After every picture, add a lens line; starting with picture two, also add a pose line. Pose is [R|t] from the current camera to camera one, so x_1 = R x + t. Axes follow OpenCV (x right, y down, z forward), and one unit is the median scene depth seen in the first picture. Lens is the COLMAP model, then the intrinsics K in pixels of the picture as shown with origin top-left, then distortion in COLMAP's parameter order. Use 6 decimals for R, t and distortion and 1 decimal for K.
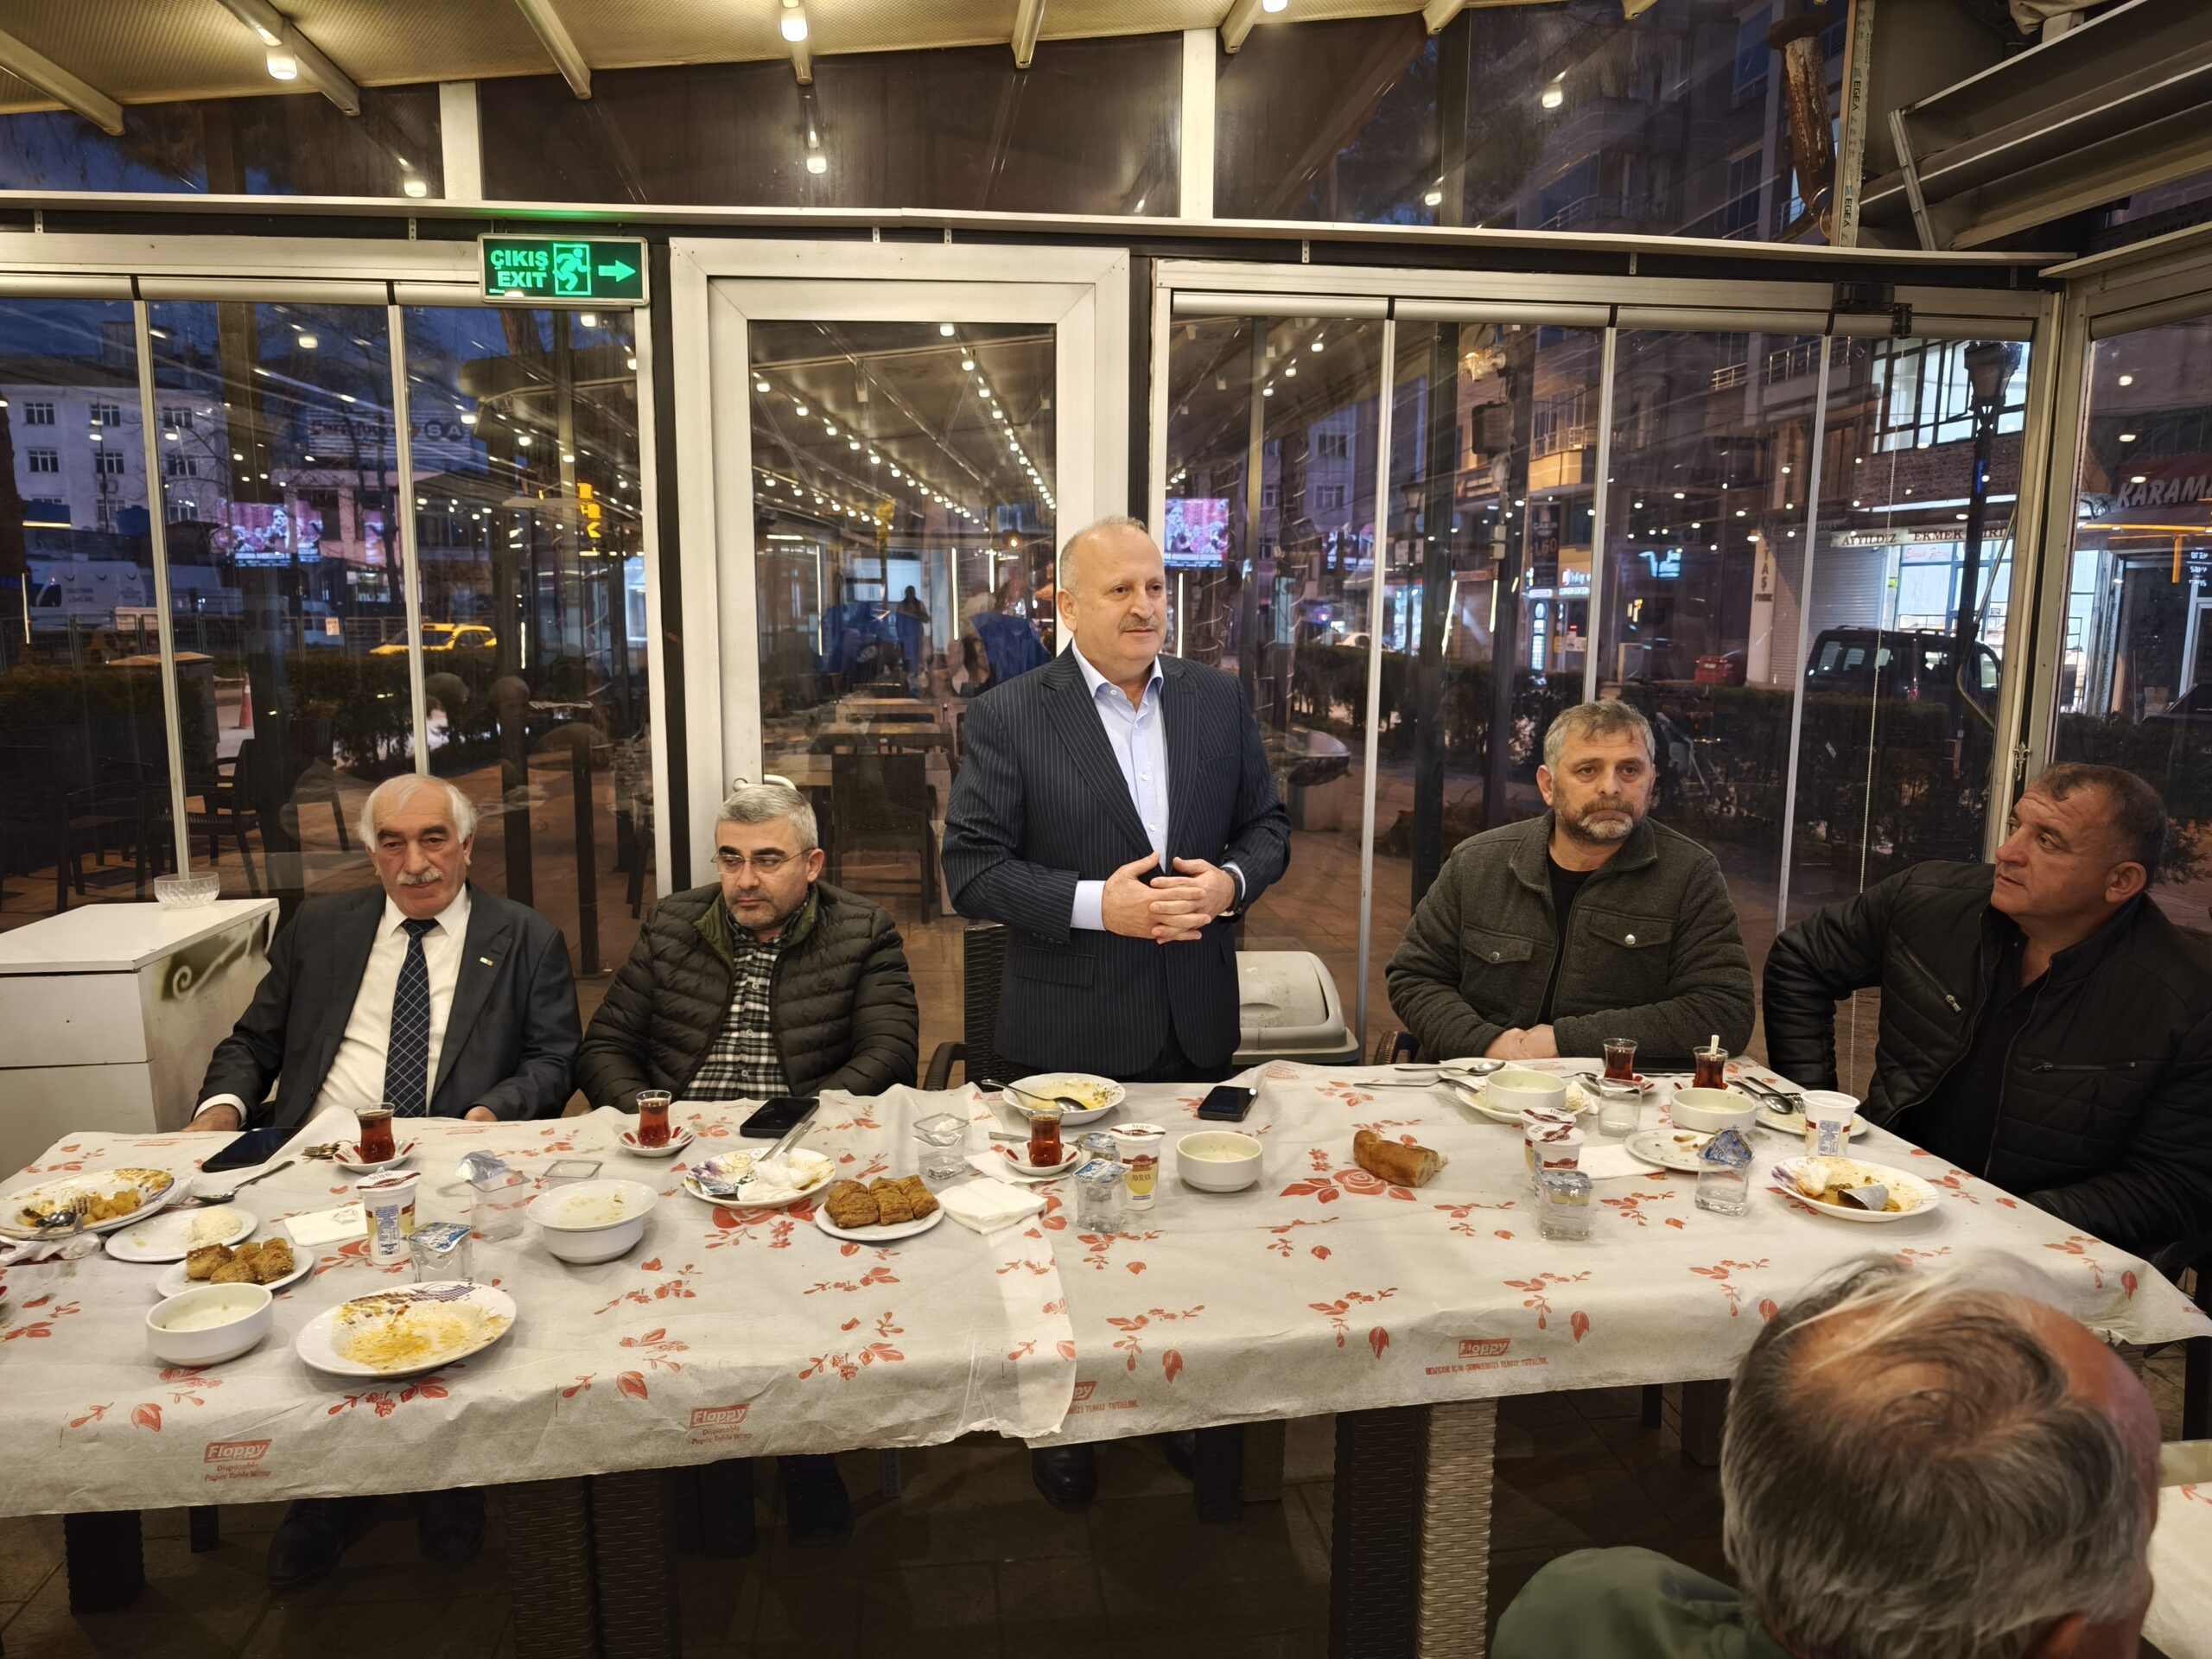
lens RADIAL K [[1496.4, 0, 1106.0], [0, 1496.4, 829.5], [0, 0, 1]] dist [-0.004518, -0.000983]
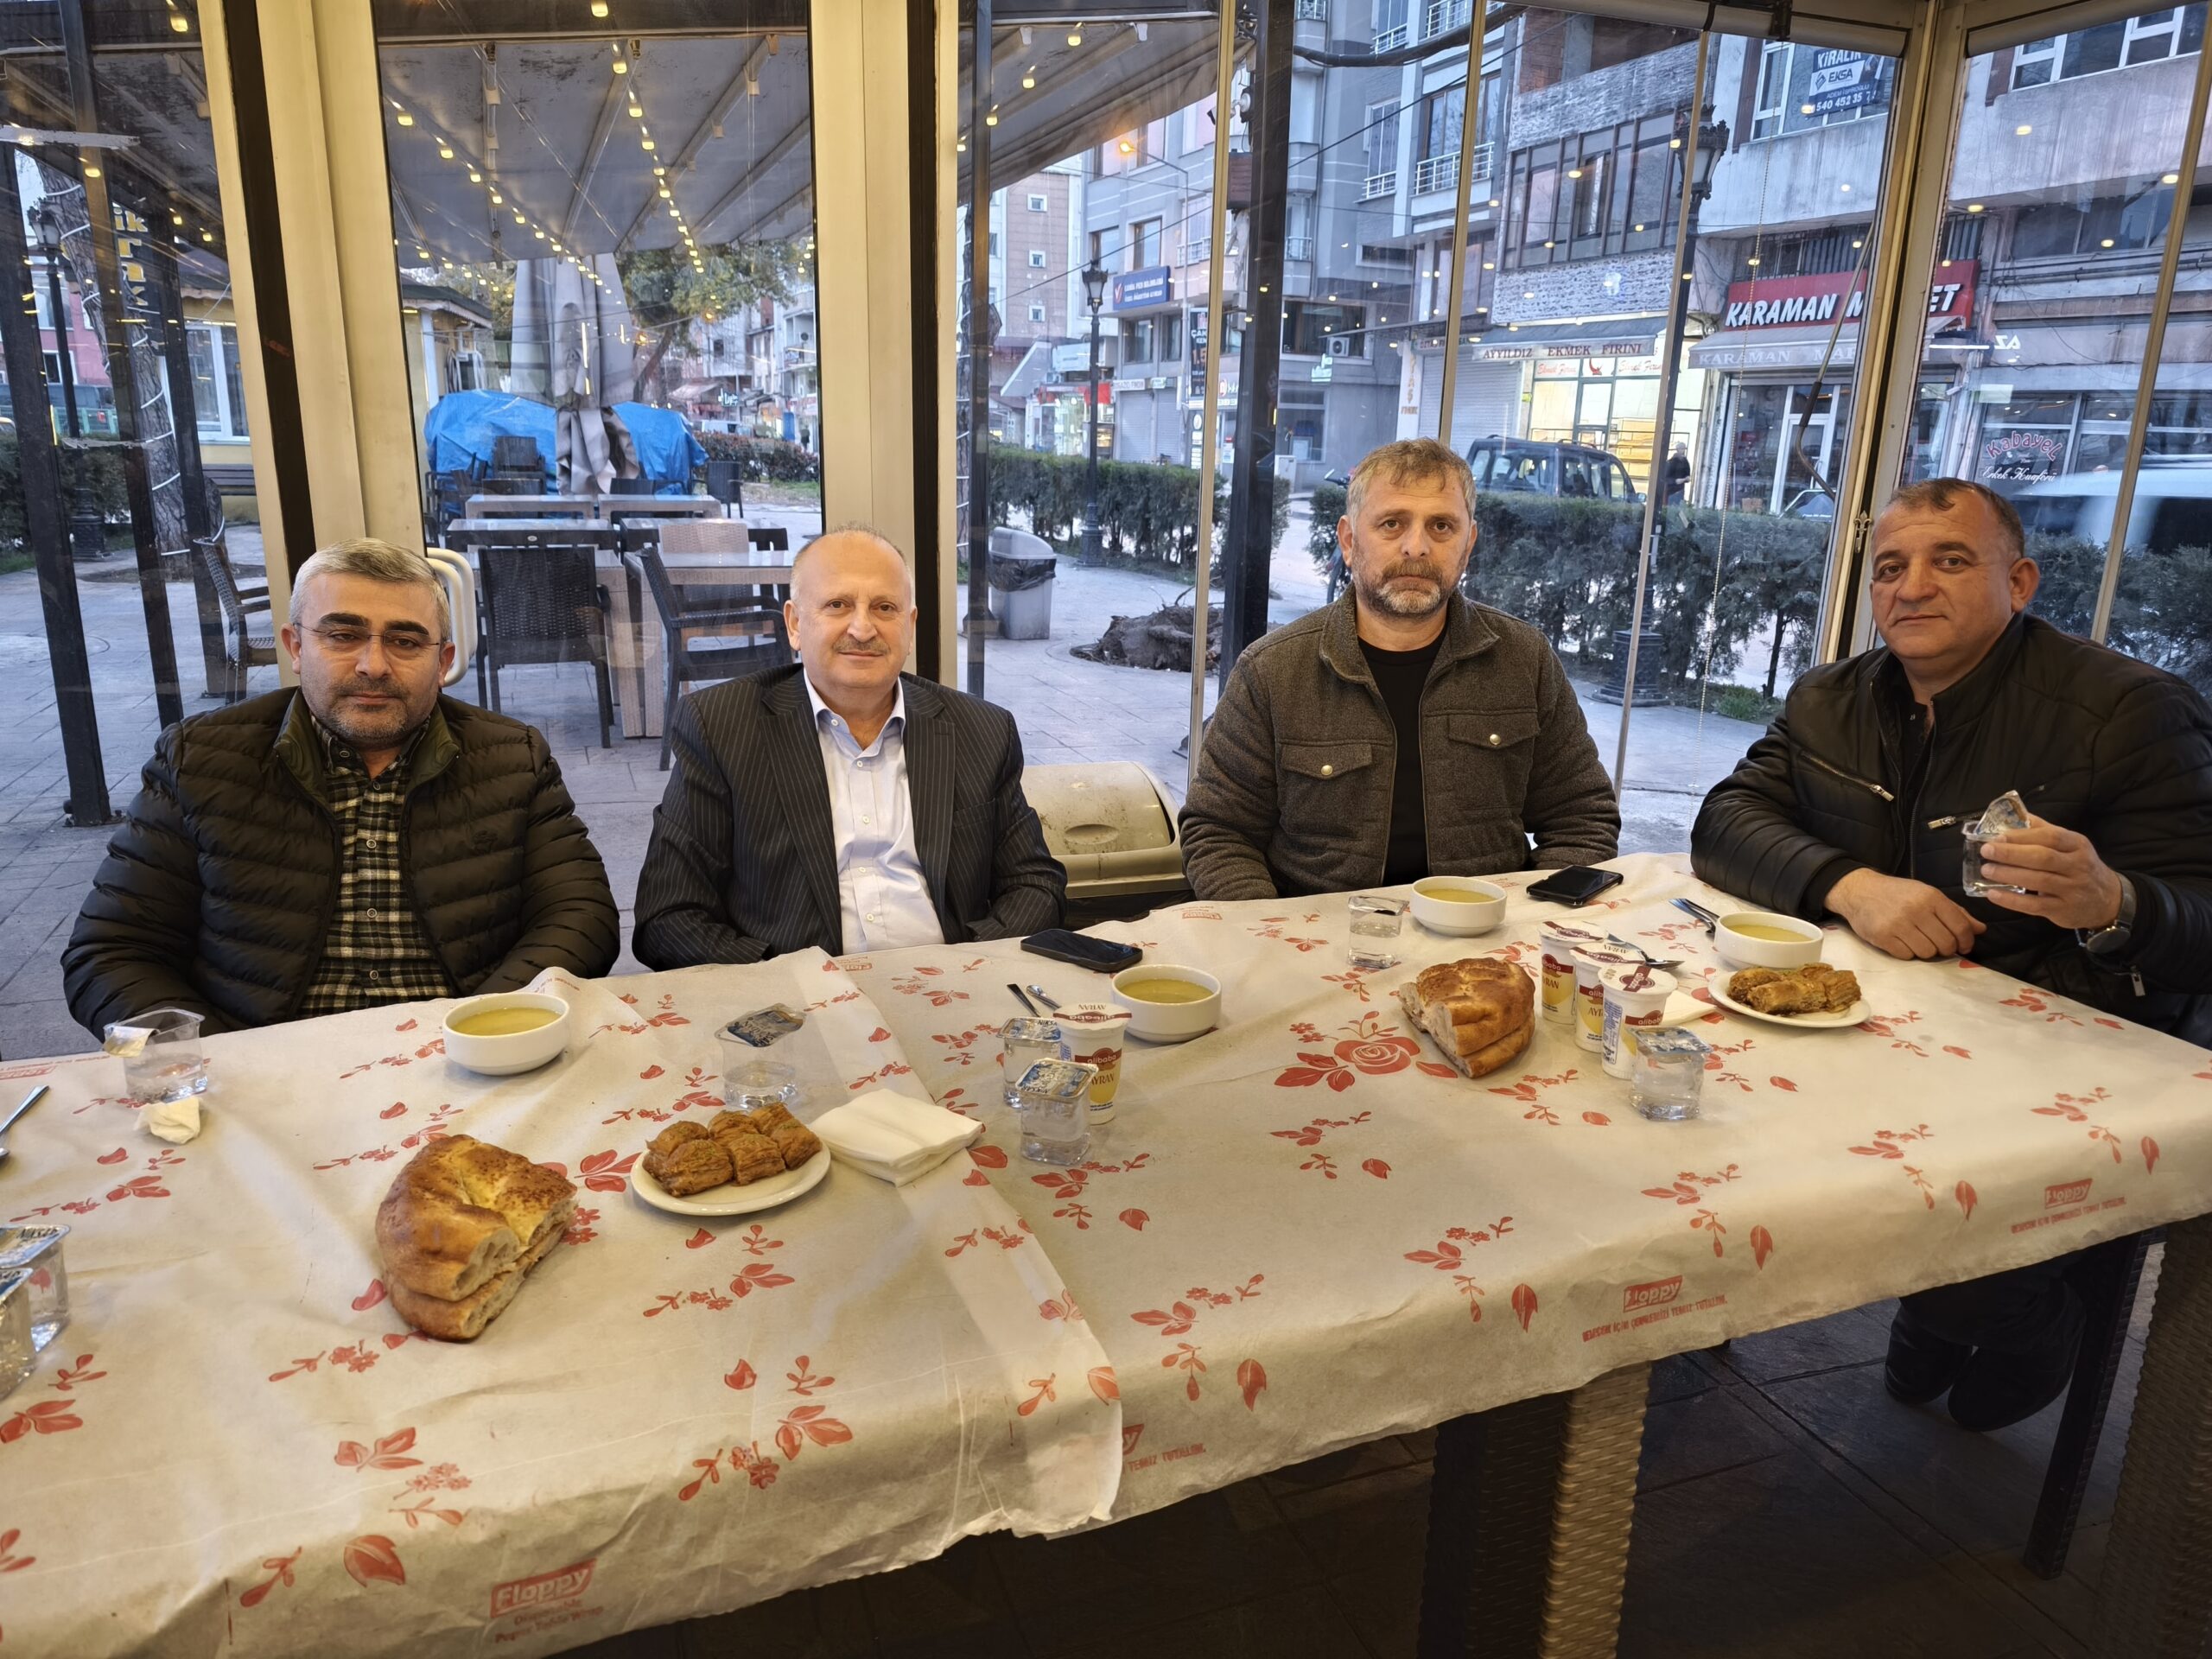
lens RADIAL K [[1496.4, 0, 1106.0], [0, 1496.4, 829.5], [0, 0, 1]] dist [-0.004518, -0.000983]
pose [[0.974580, -0.044956, 0.219484, -0.144026], [0.017989, 0.992200, 0.123349, 0.034684], [-0.223318, -0.116265, 0.967787, 0.387858]]
